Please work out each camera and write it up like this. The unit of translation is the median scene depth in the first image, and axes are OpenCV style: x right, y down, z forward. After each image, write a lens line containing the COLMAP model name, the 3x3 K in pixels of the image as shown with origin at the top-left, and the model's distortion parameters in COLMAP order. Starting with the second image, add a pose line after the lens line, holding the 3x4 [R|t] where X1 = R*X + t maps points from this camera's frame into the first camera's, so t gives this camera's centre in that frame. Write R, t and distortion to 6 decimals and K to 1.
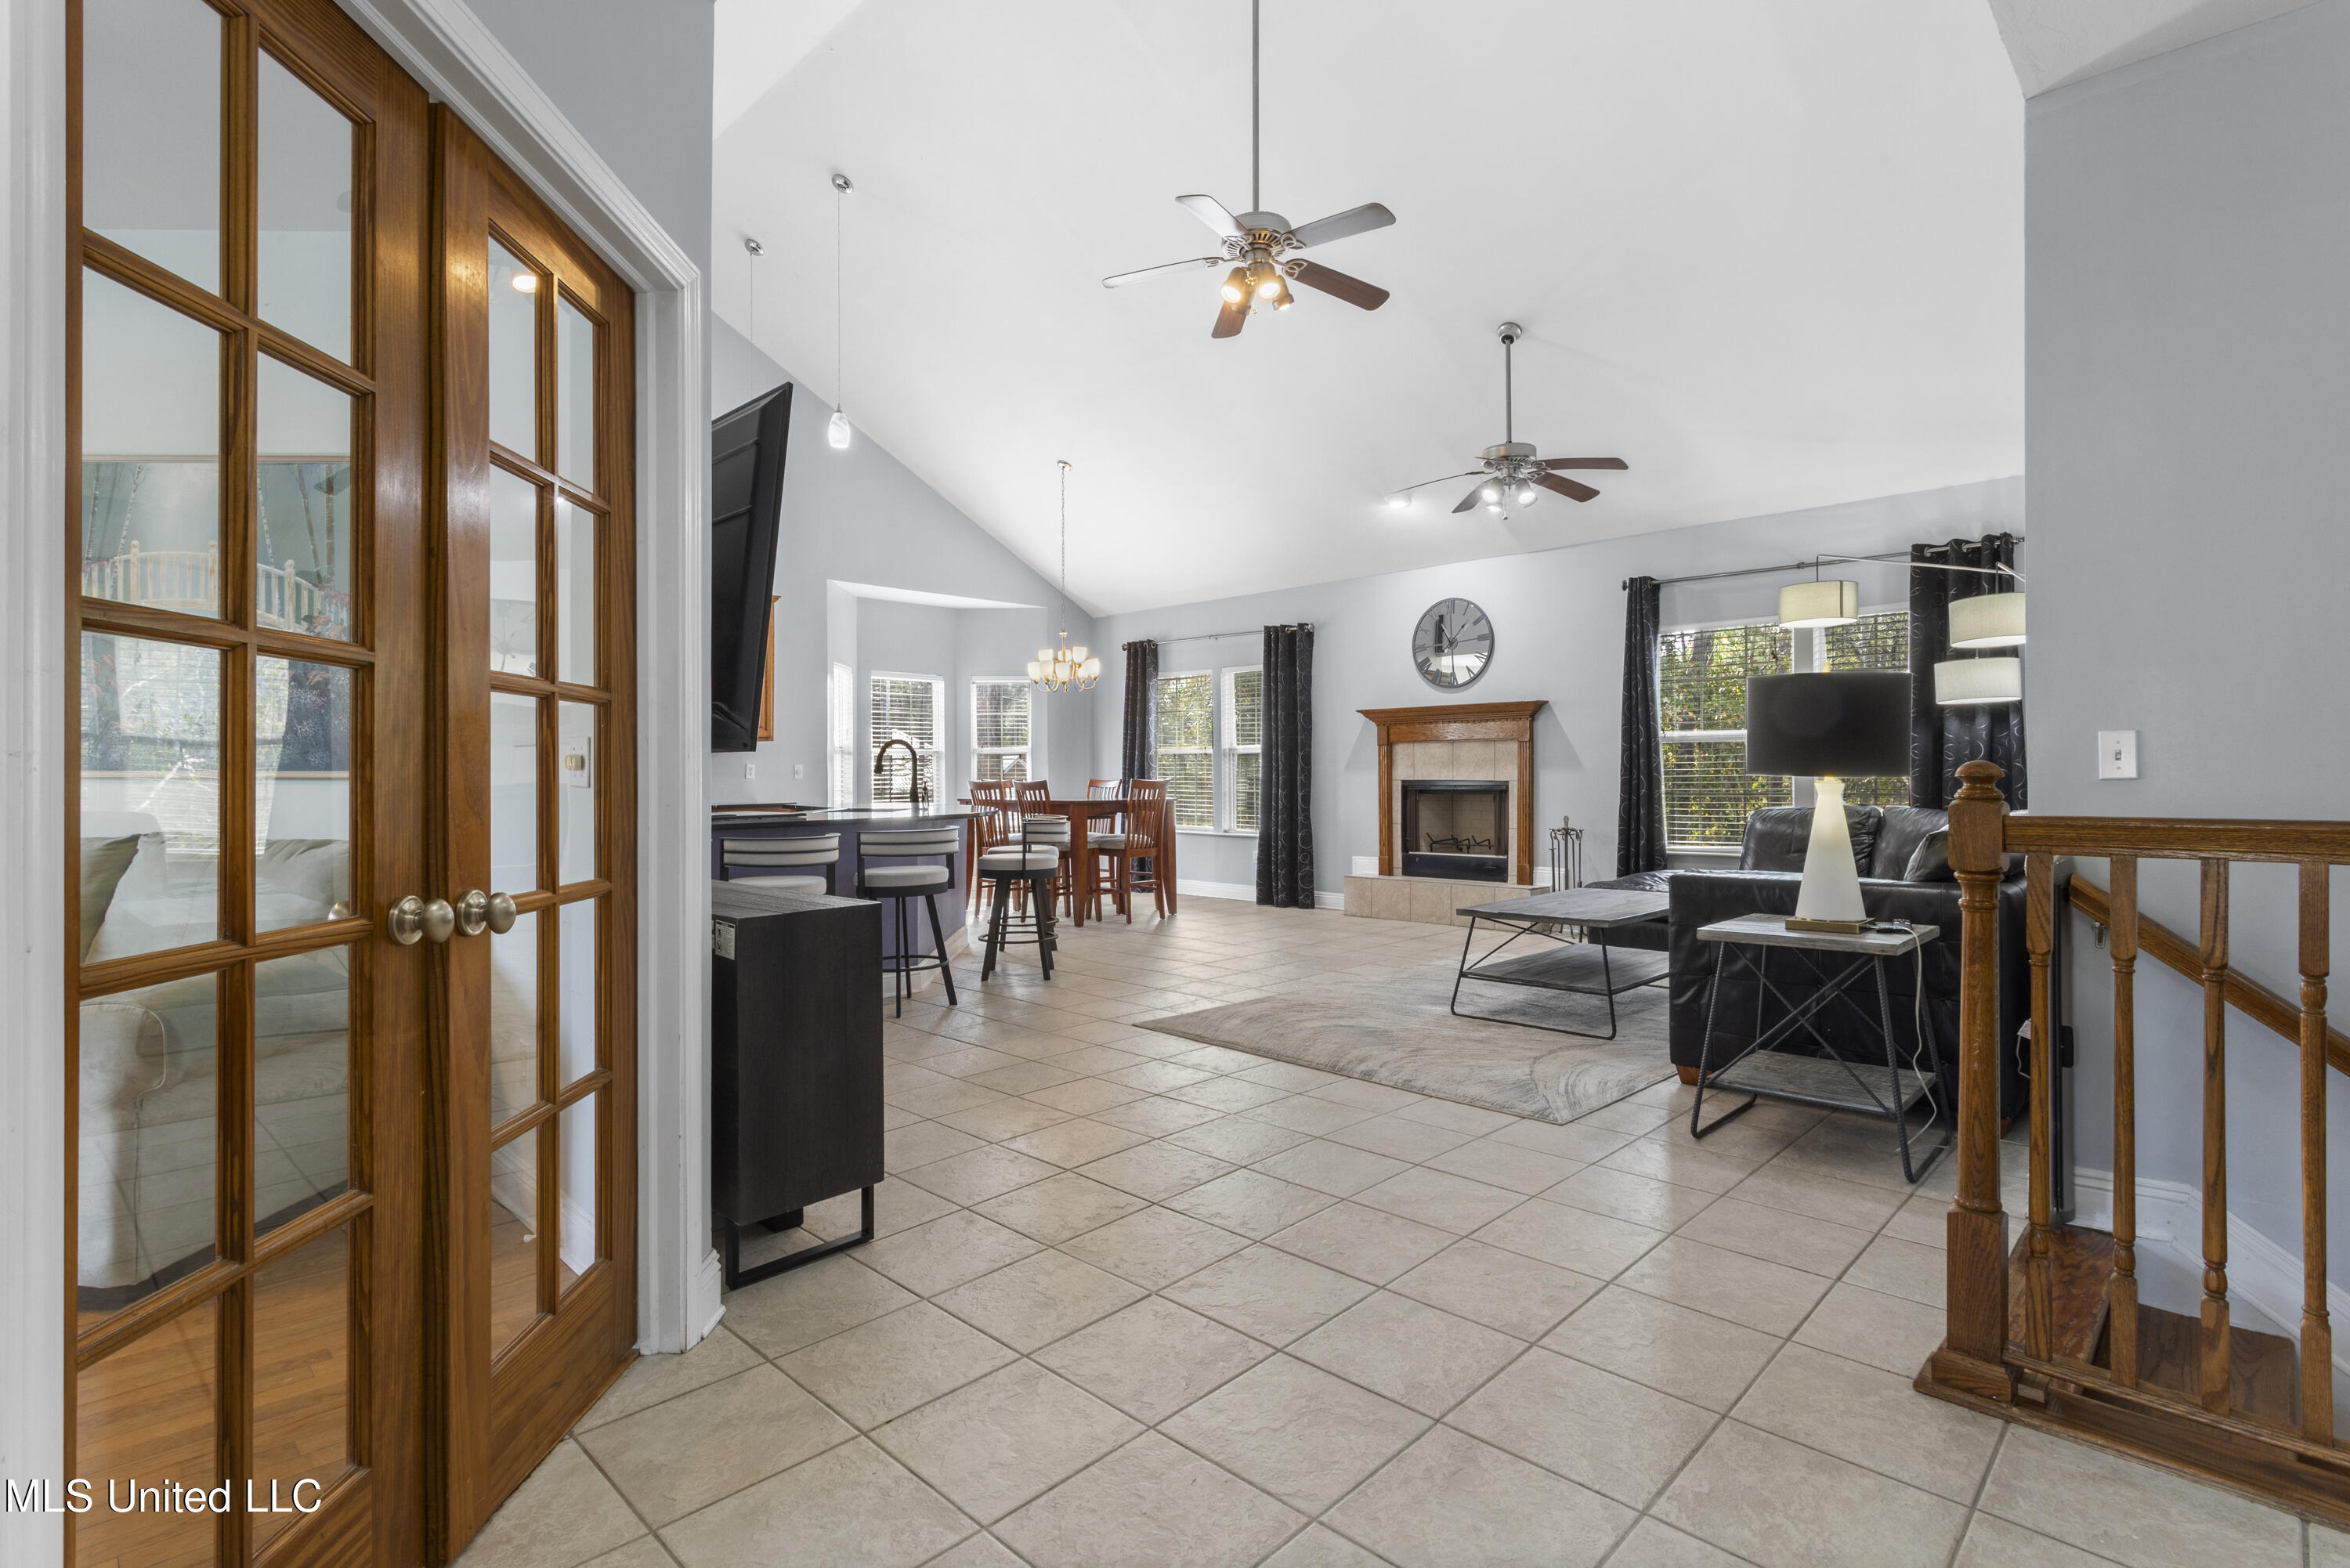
lens RADIAL K [[1121.8, 0, 1177.8], [0, 1121.8, 768.7], [0, 0, 1]] dist [0.001706, 0.000714]
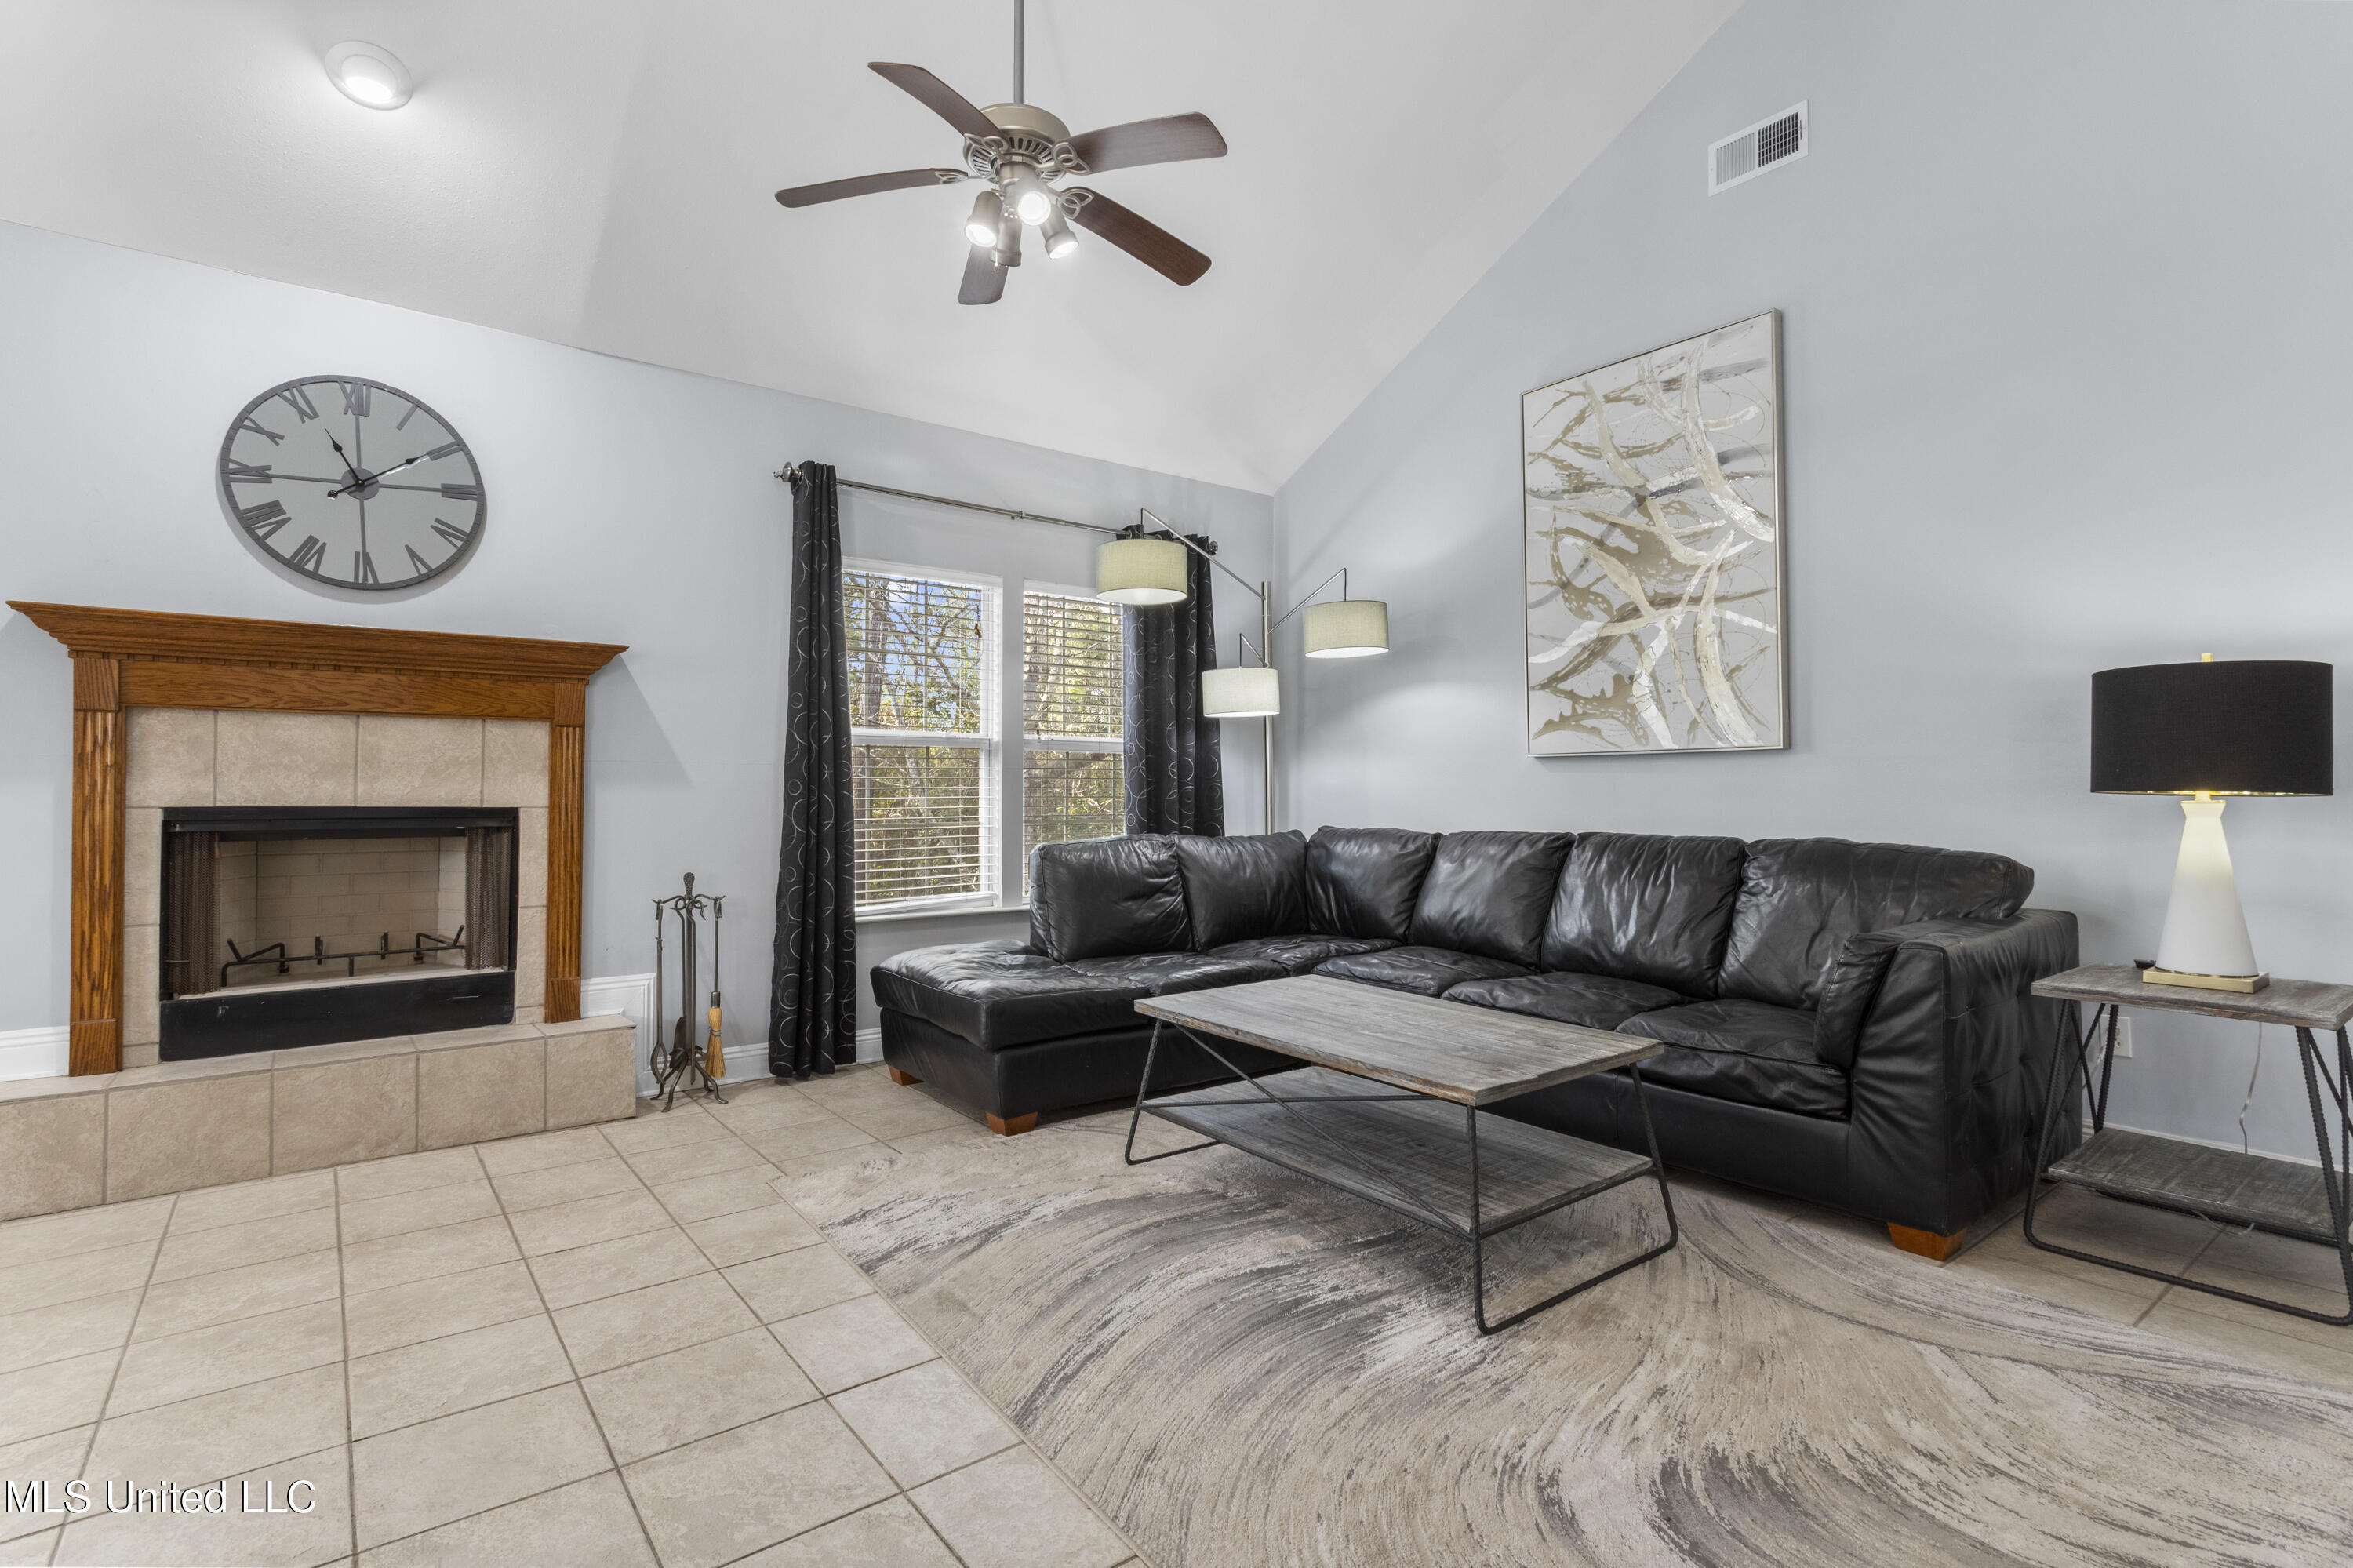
lens RADIAL K [[1123.3, 0, 1179.3], [0, 1123.3, 768.7], [0, 0, 1]] dist [0.001706, 0.000714]
pose [[0.146271, 0.026209, 0.988897, -0.129653], [-0.005975, 0.999654, -0.025610, 0.005007], [-0.989227, -0.002163, 0.146377, 0.632668]]
